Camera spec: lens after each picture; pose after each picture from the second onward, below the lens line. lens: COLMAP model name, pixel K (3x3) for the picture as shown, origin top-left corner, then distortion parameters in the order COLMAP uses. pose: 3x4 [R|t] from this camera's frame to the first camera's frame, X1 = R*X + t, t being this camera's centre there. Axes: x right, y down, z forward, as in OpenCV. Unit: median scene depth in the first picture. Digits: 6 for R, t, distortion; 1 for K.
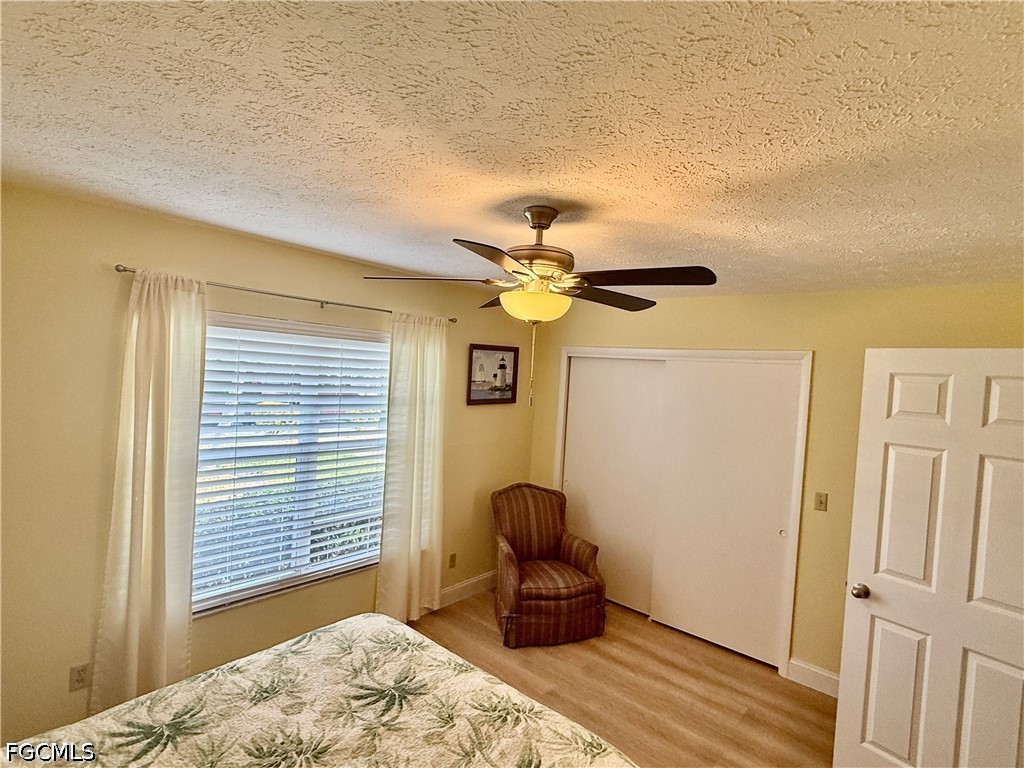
lens RADIAL K [[508.6, 0, 512.0], [0, 508.6, 384.0], [0, 0, 1]] dist [-0.002549, -0.000130]
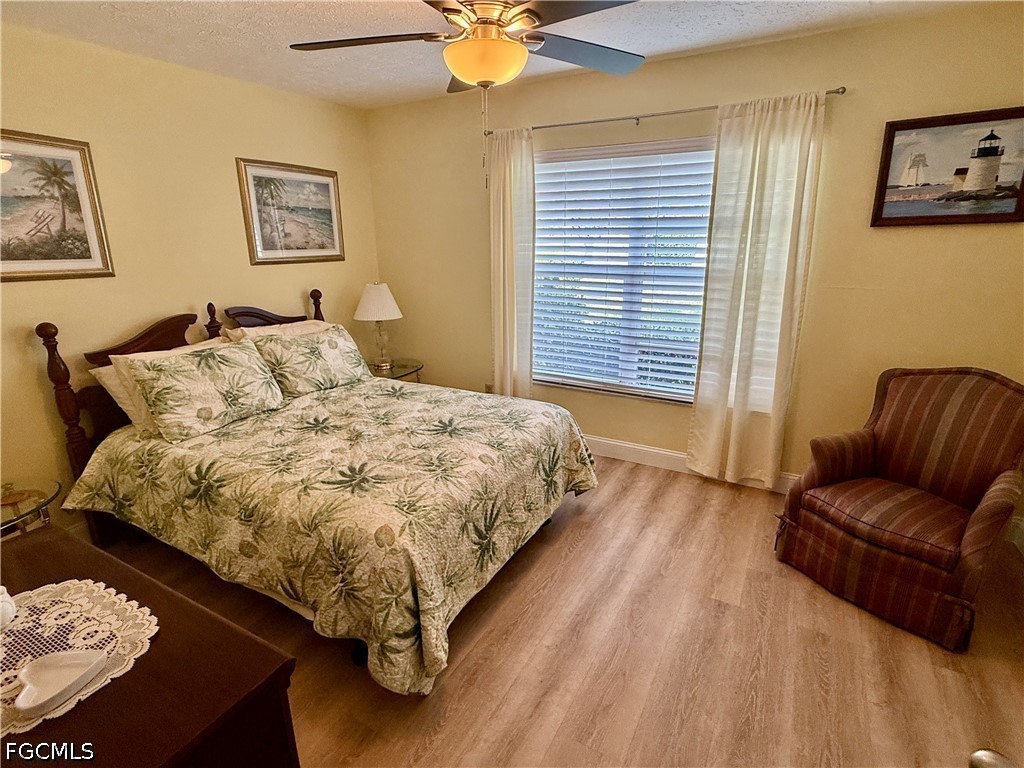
lens RADIAL K [[517.4, 0, 512.0], [0, 517.4, 384.0], [0, 0, 1]] dist [0.001536, -0.000891]
pose [[0.205125, 0.219784, -0.953739, 0.577008], [0.005424, 0.974190, 0.225663, 0.100227], [0.978721, -0.051462, 0.198639, 0.482332]]
